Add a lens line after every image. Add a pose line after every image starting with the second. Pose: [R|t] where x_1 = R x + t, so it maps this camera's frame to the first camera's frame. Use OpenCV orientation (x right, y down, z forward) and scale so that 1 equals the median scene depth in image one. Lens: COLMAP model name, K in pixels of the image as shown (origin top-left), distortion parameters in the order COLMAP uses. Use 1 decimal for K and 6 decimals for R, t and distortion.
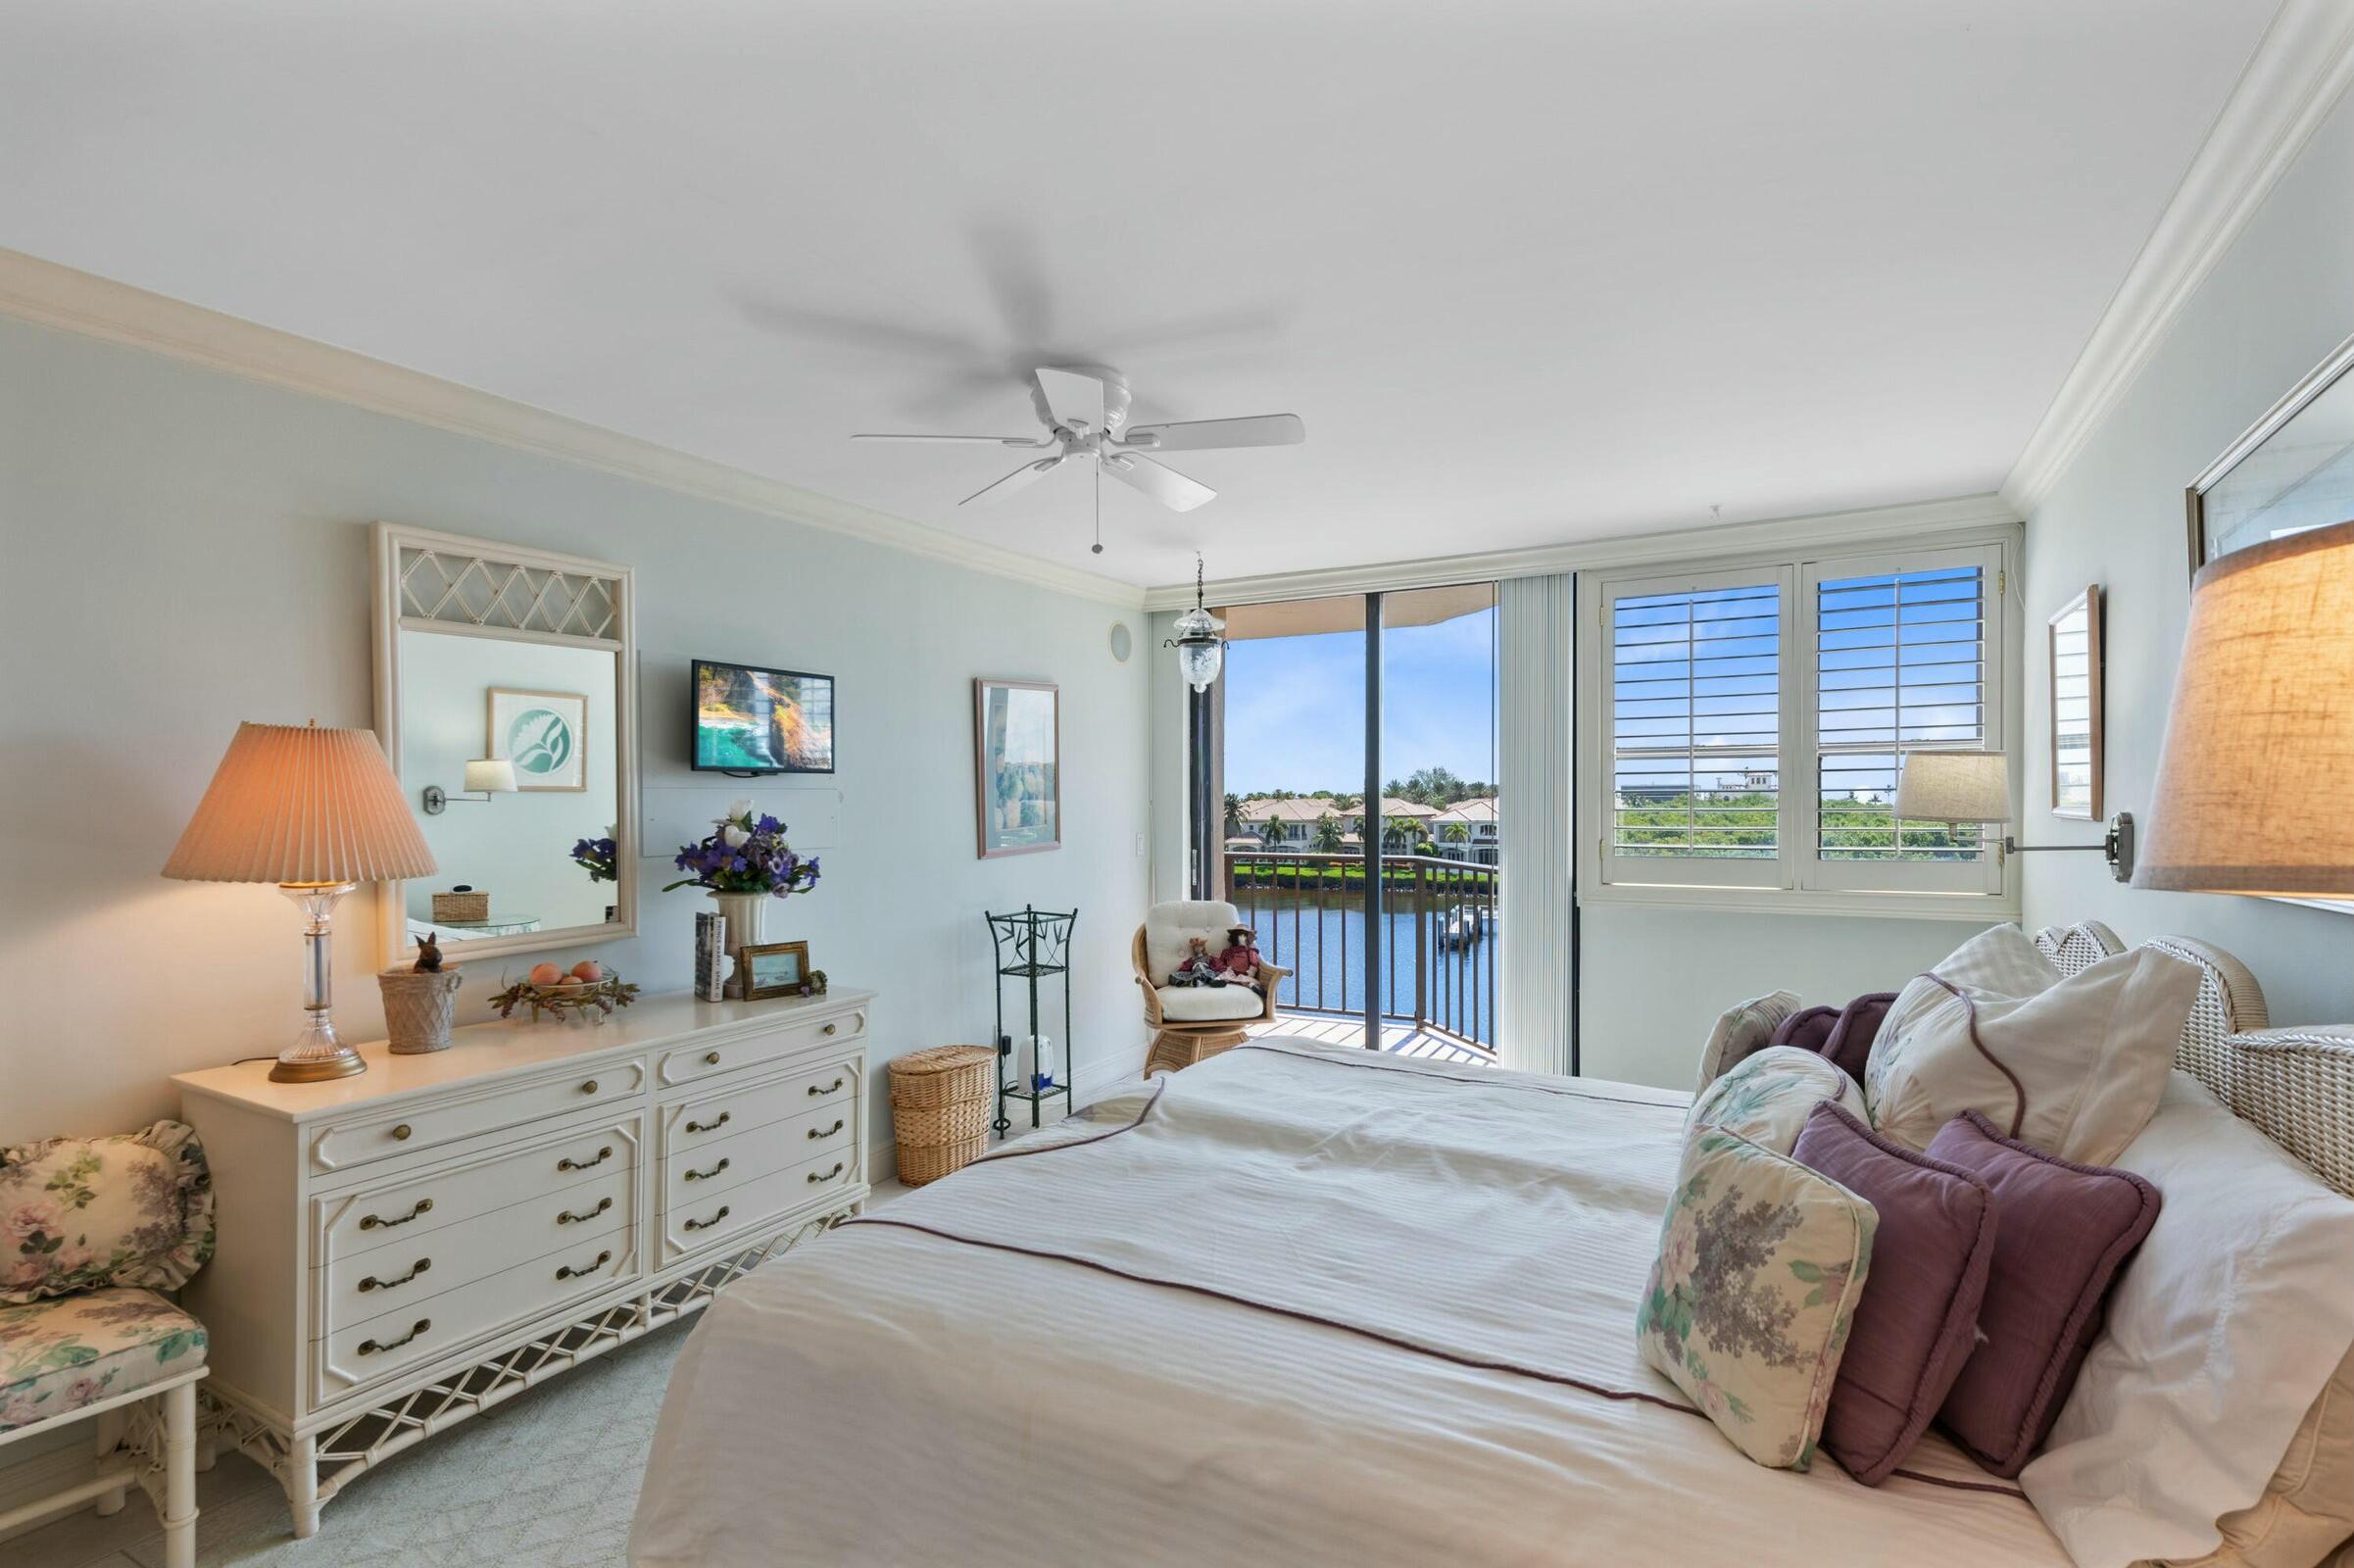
lens RADIAL K [[1138.9, 0, 1177.9], [0, 1138.9, 803.3], [0, 0, 1]] dist [0.016542, -0.000028]
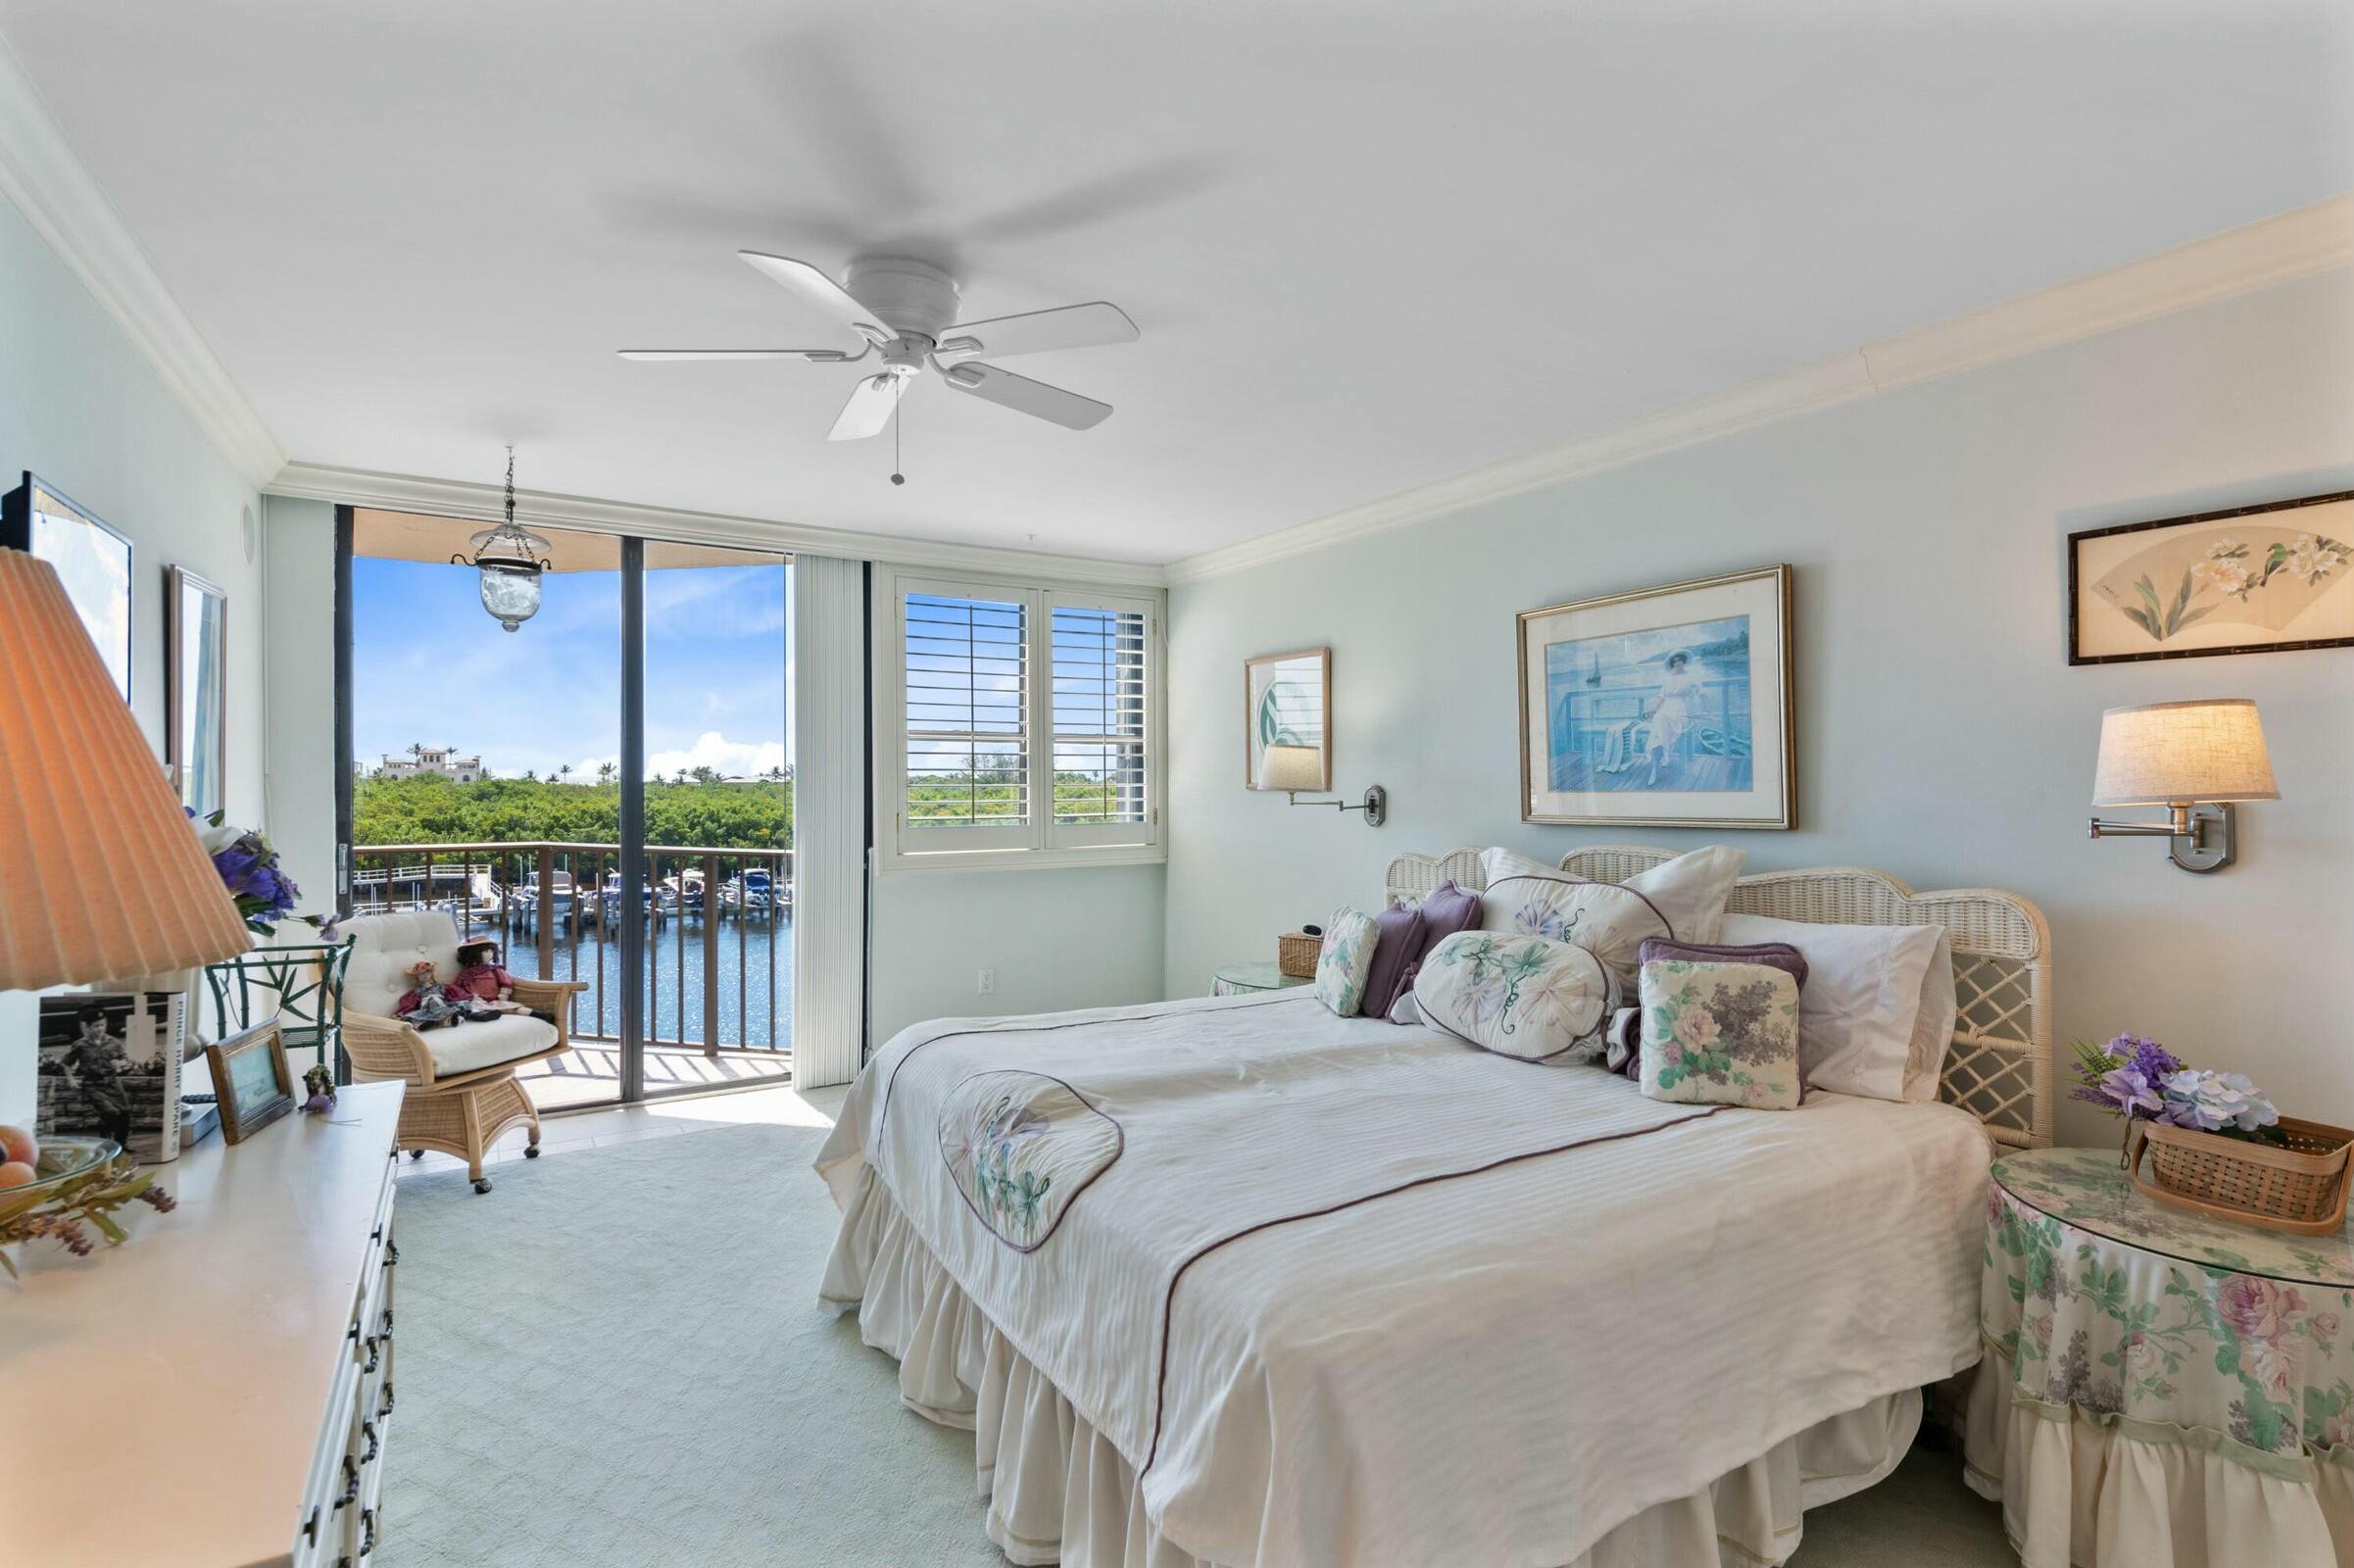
lens RADIAL K [[1120.9, 0, 1186.3], [0, 1120.9, 787.1], [0, 0, 1]] dist [0.015851, -0.000734]
pose [[0.484544, -0.002516, 0.874763, -0.596599], [-0.000991, 0.999994, 0.003425, 0.003843], [-0.874766, -0.002526, 0.484539, 0.339797]]
